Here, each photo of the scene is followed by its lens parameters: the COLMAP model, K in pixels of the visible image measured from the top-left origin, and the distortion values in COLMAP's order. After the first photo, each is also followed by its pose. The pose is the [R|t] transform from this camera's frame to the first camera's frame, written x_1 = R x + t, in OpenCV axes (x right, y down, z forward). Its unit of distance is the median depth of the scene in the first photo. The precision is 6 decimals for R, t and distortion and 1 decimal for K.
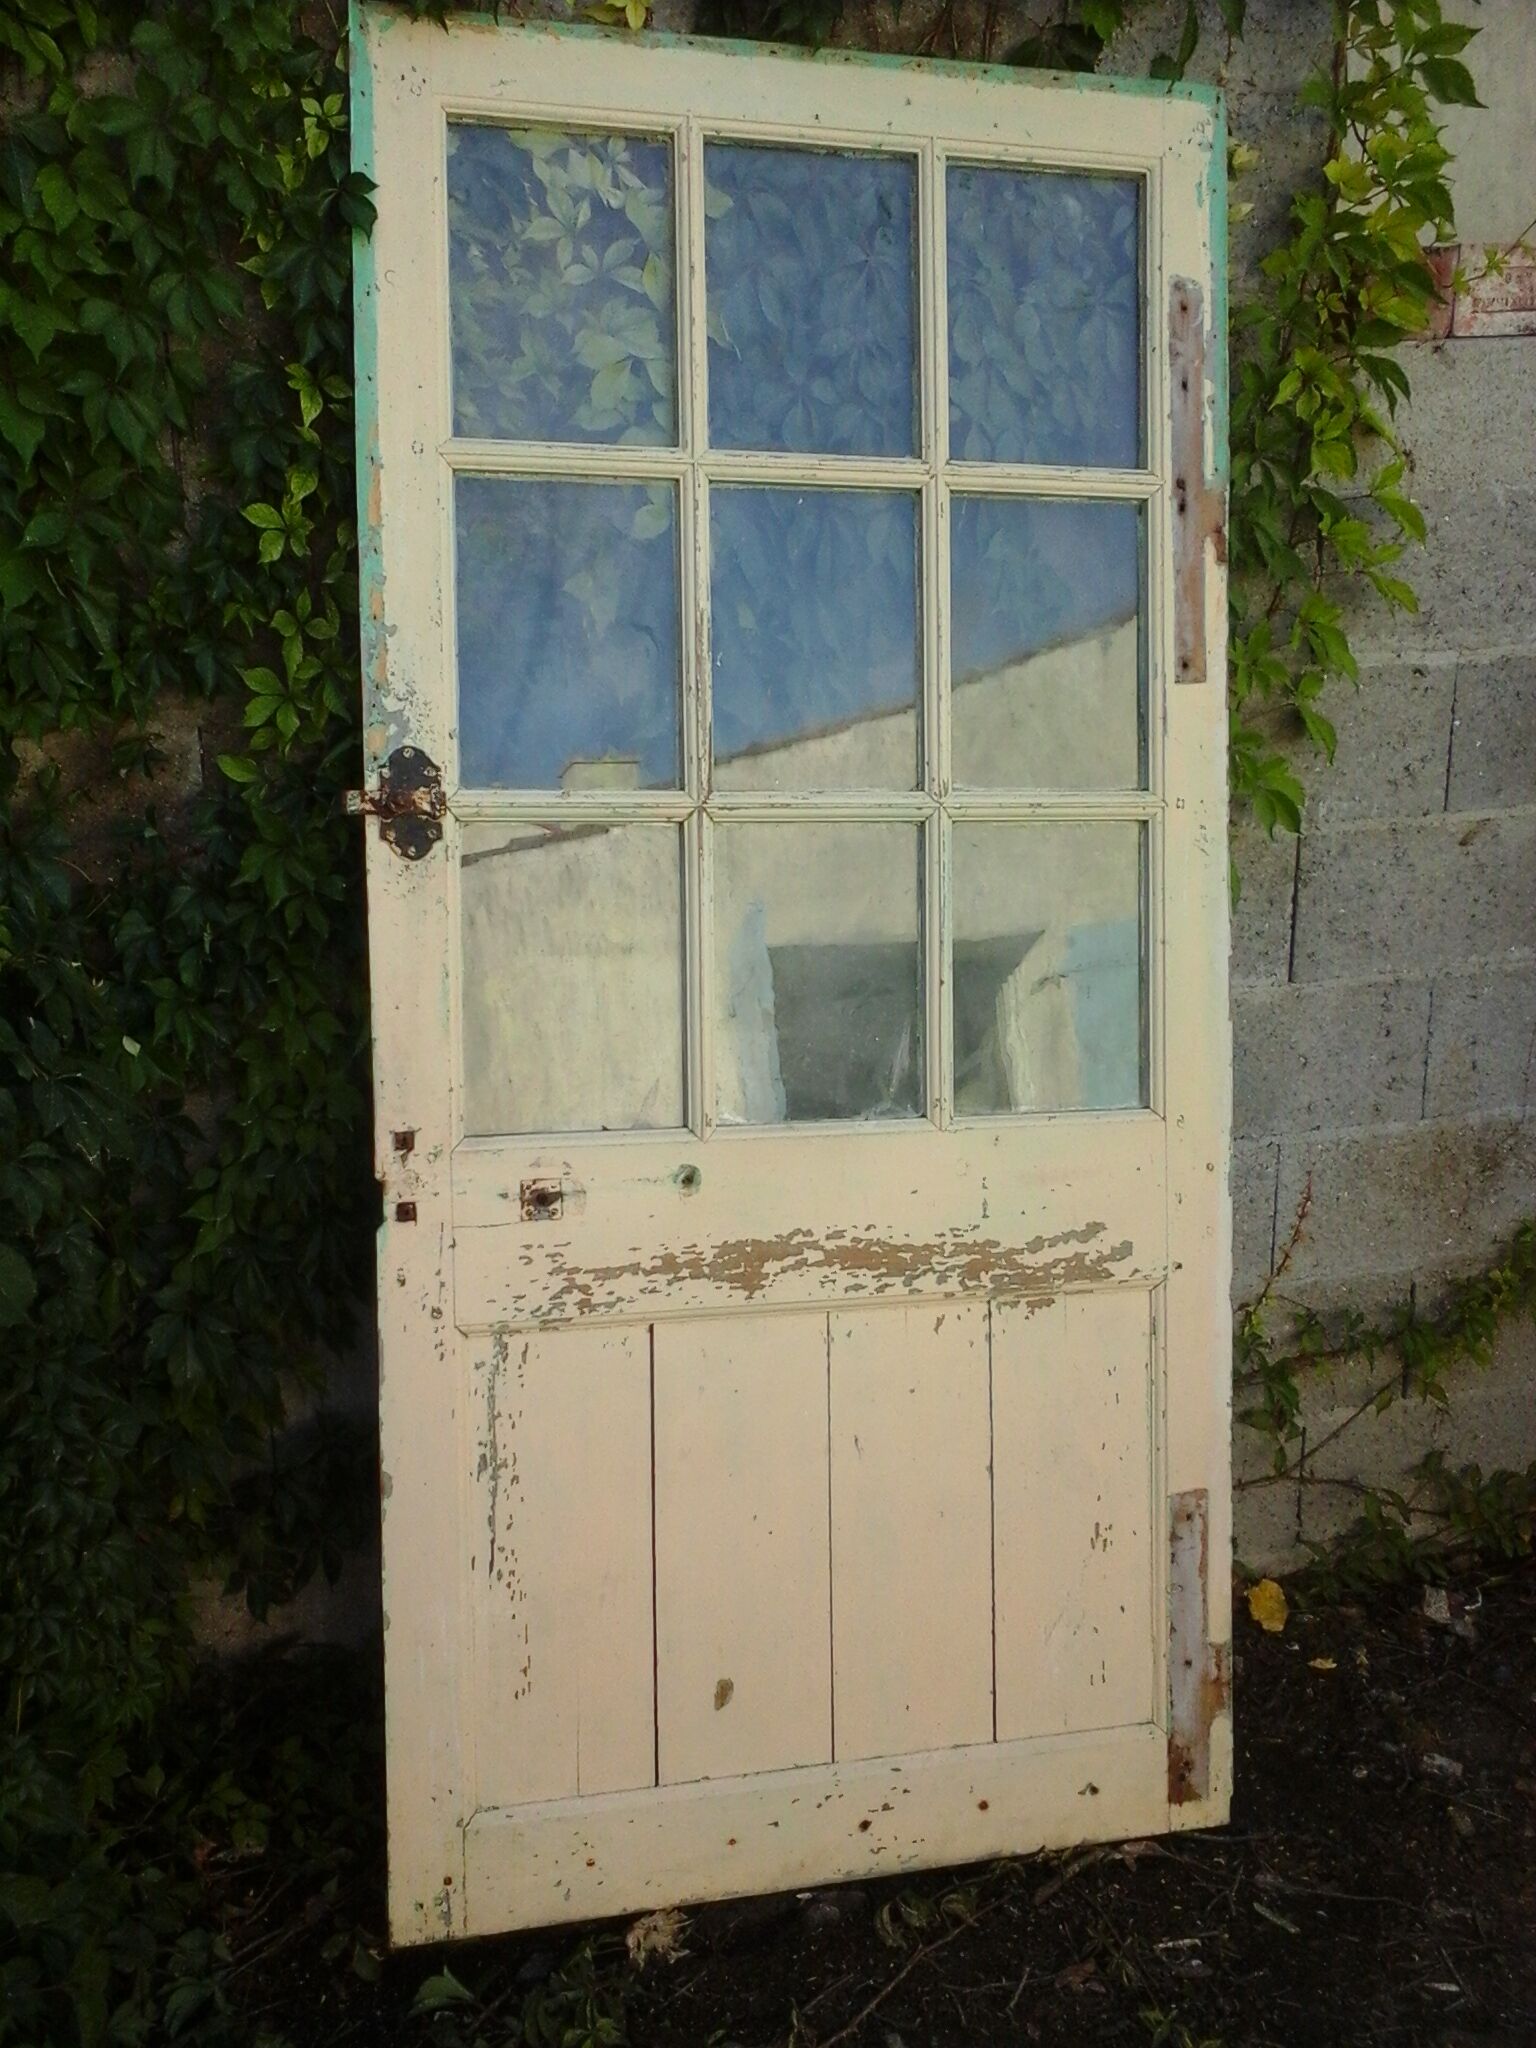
lens RADIAL K [[1960.2, 0, 781.6], [0, 1960.2, 1027.8], [0, 0, 1]] dist [0.019600, 0.000000]
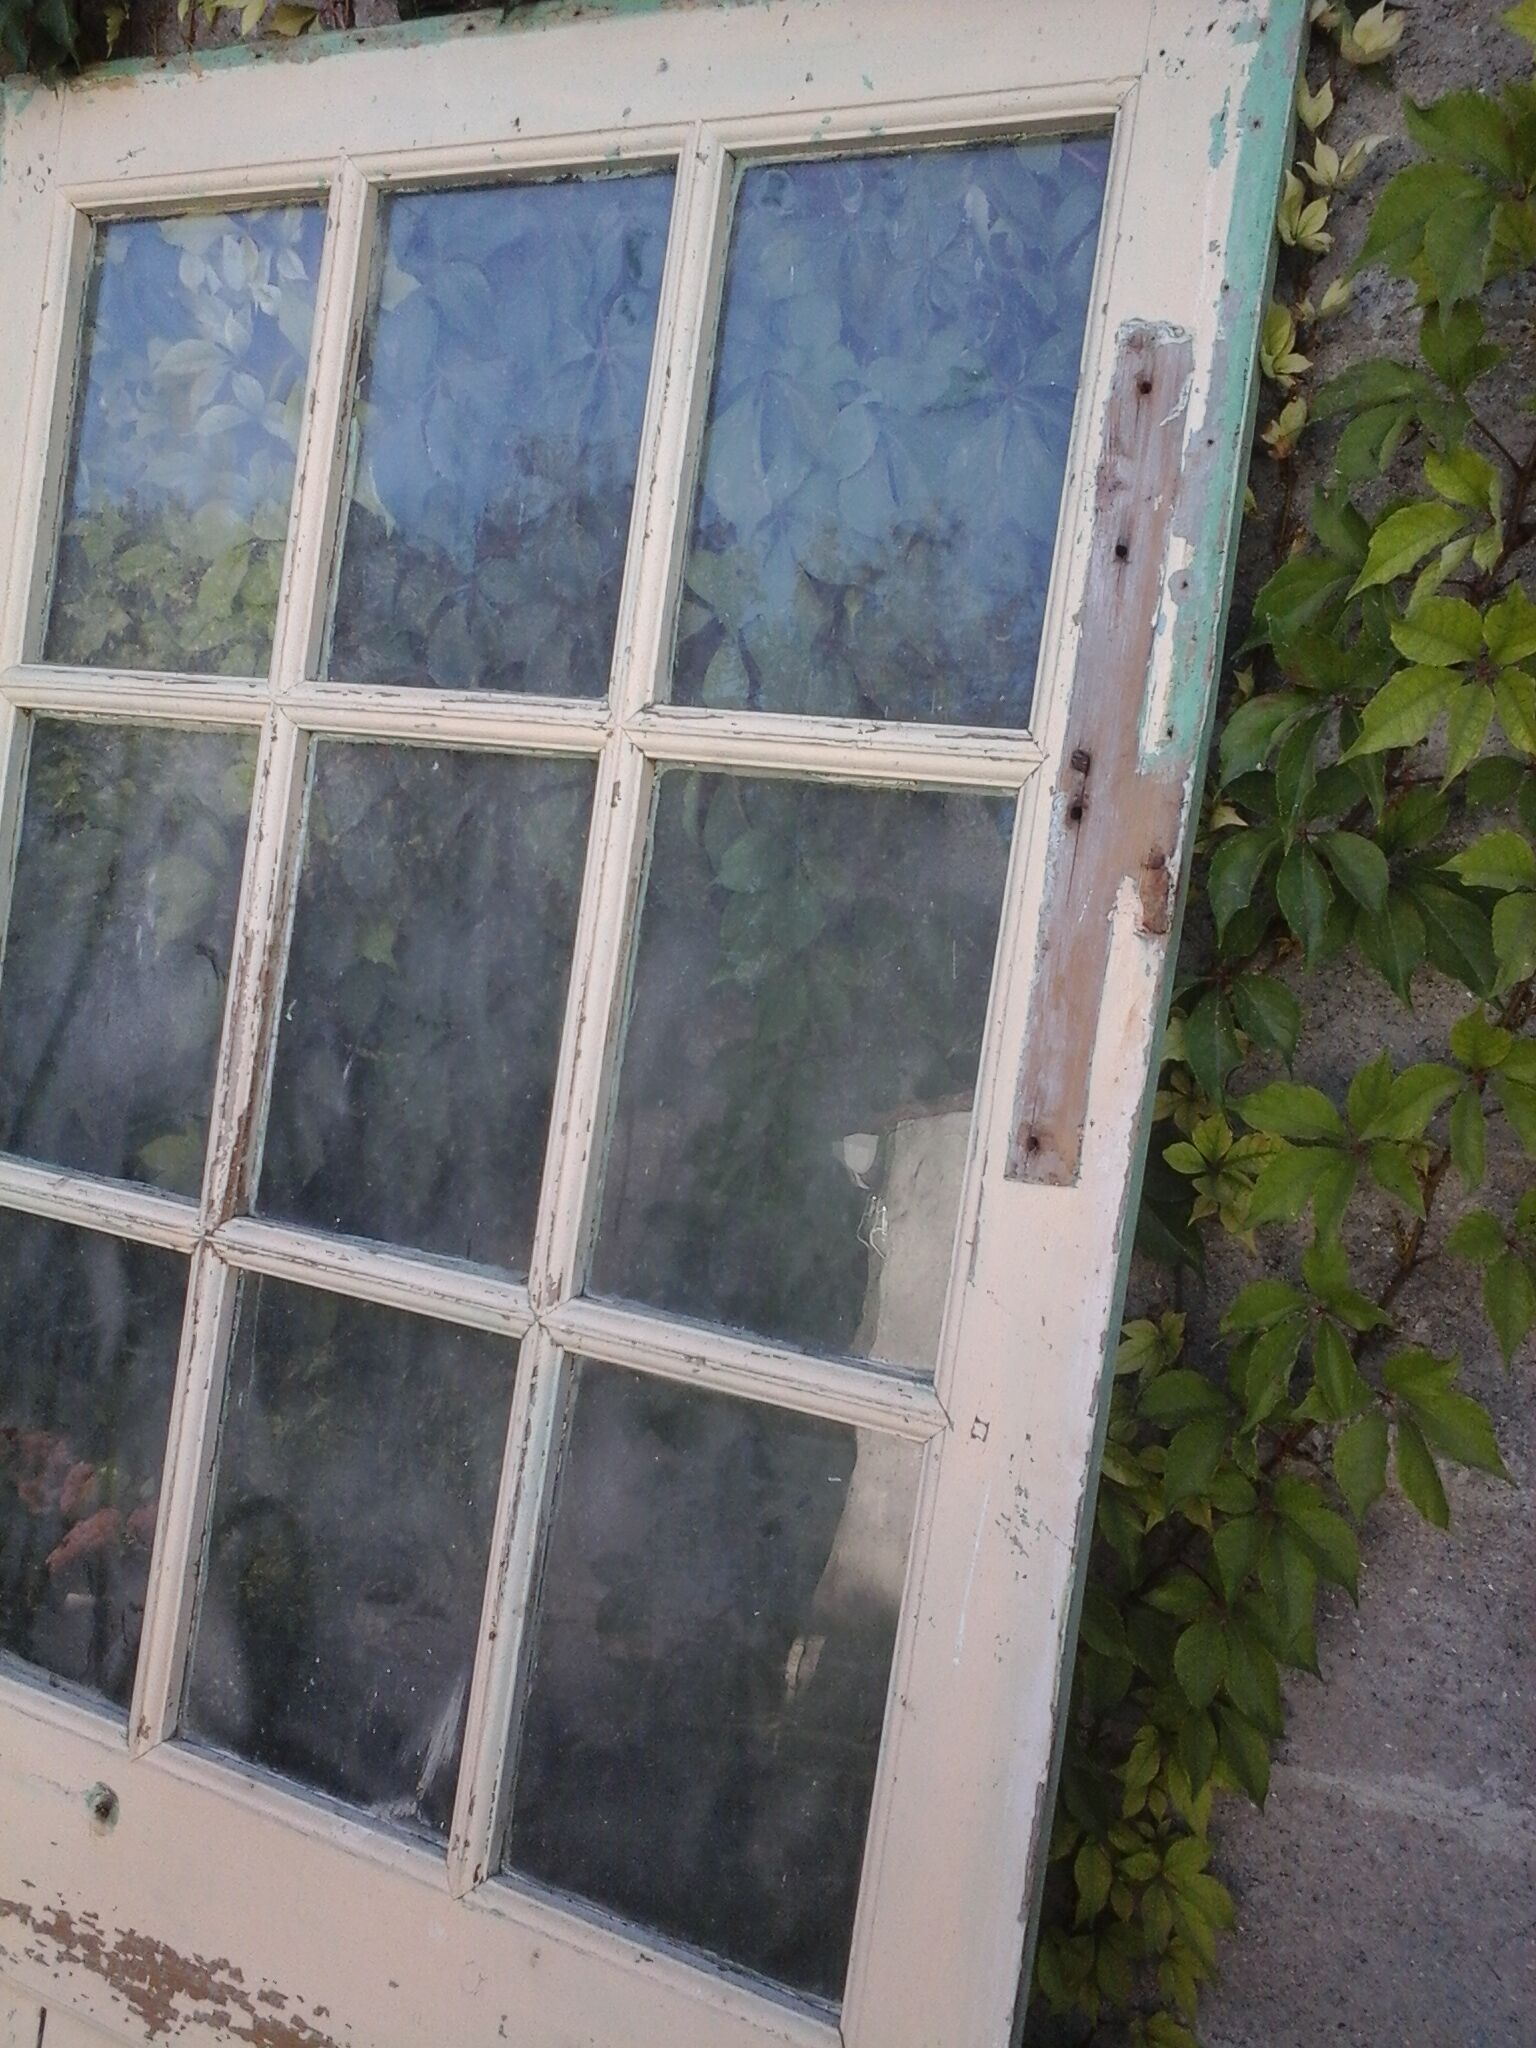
lens RADIAL K [[1943.8, 0, 740.1], [0, 1943.8, 1021.6], [0, 0, 1]] dist [0.031313, 0.000000]
pose [[0.711659, 0.140737, -0.688284, 0.487717], [-0.176483, 0.984125, 0.018754, -0.216611], [0.679996, 0.108124, 0.725199, 0.634270]]
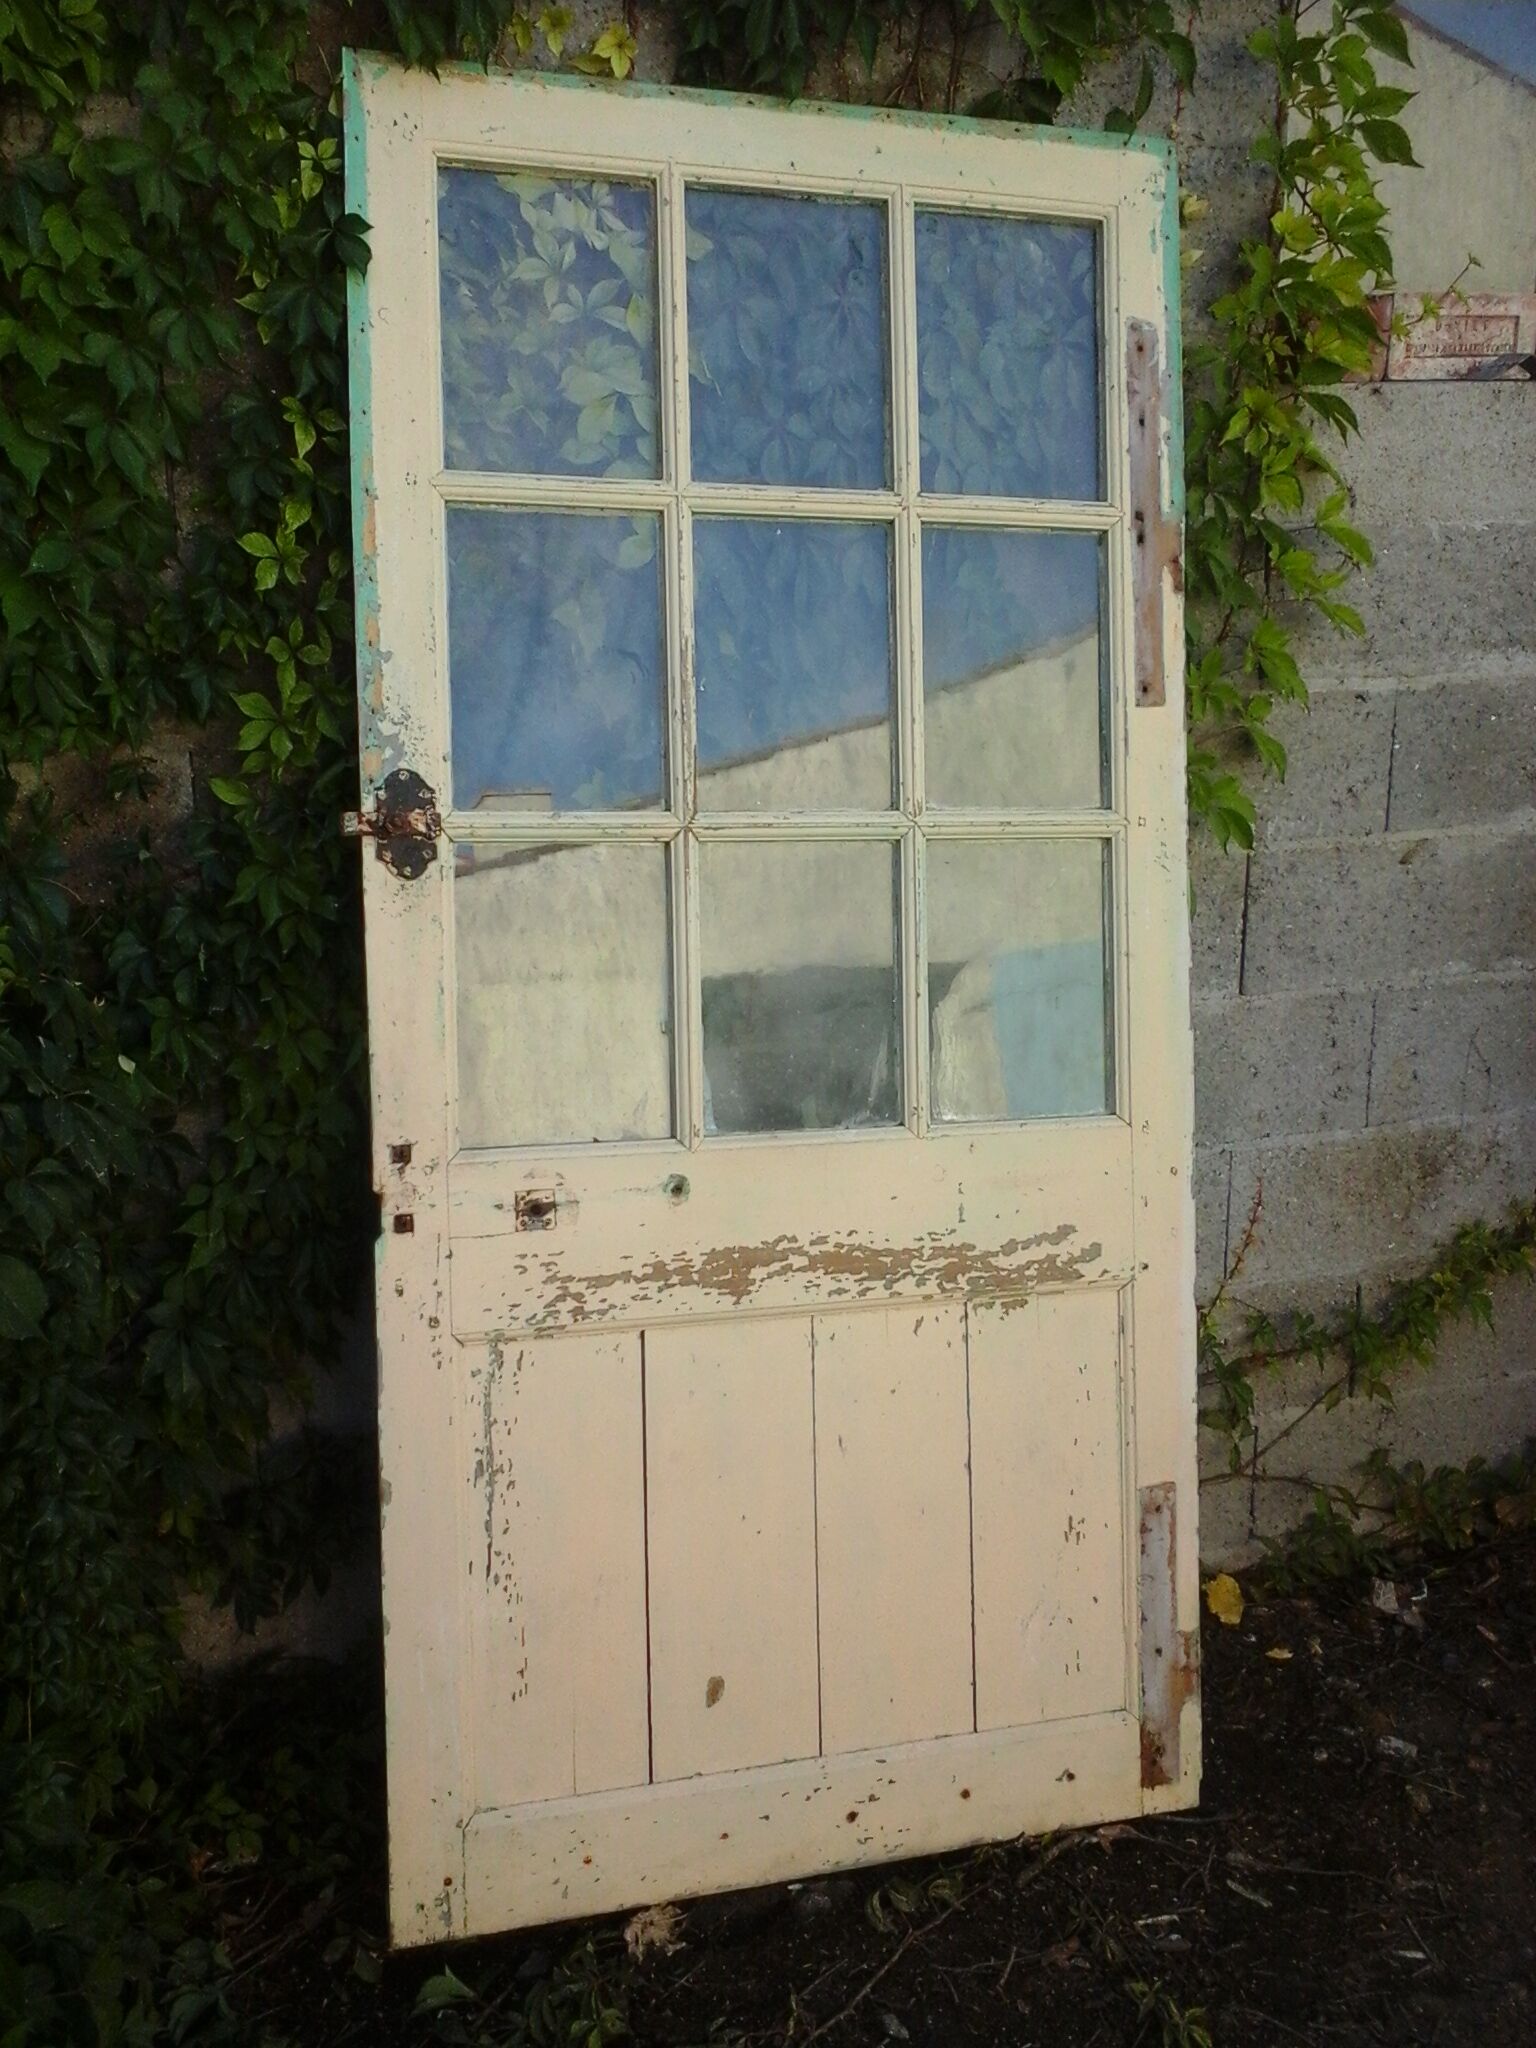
lens RADIAL K [[1960.2, 0, 783.5], [0, 1960.2, 1029.9], [0, 0, 1]] dist [0.019600, 0.000000]
pose [[0.998786, -0.009297, 0.048378, -0.039726], [0.010001, 0.999847, -0.014329, 0.009170], [-0.048238, 0.014795, 0.998726, -0.030217]]
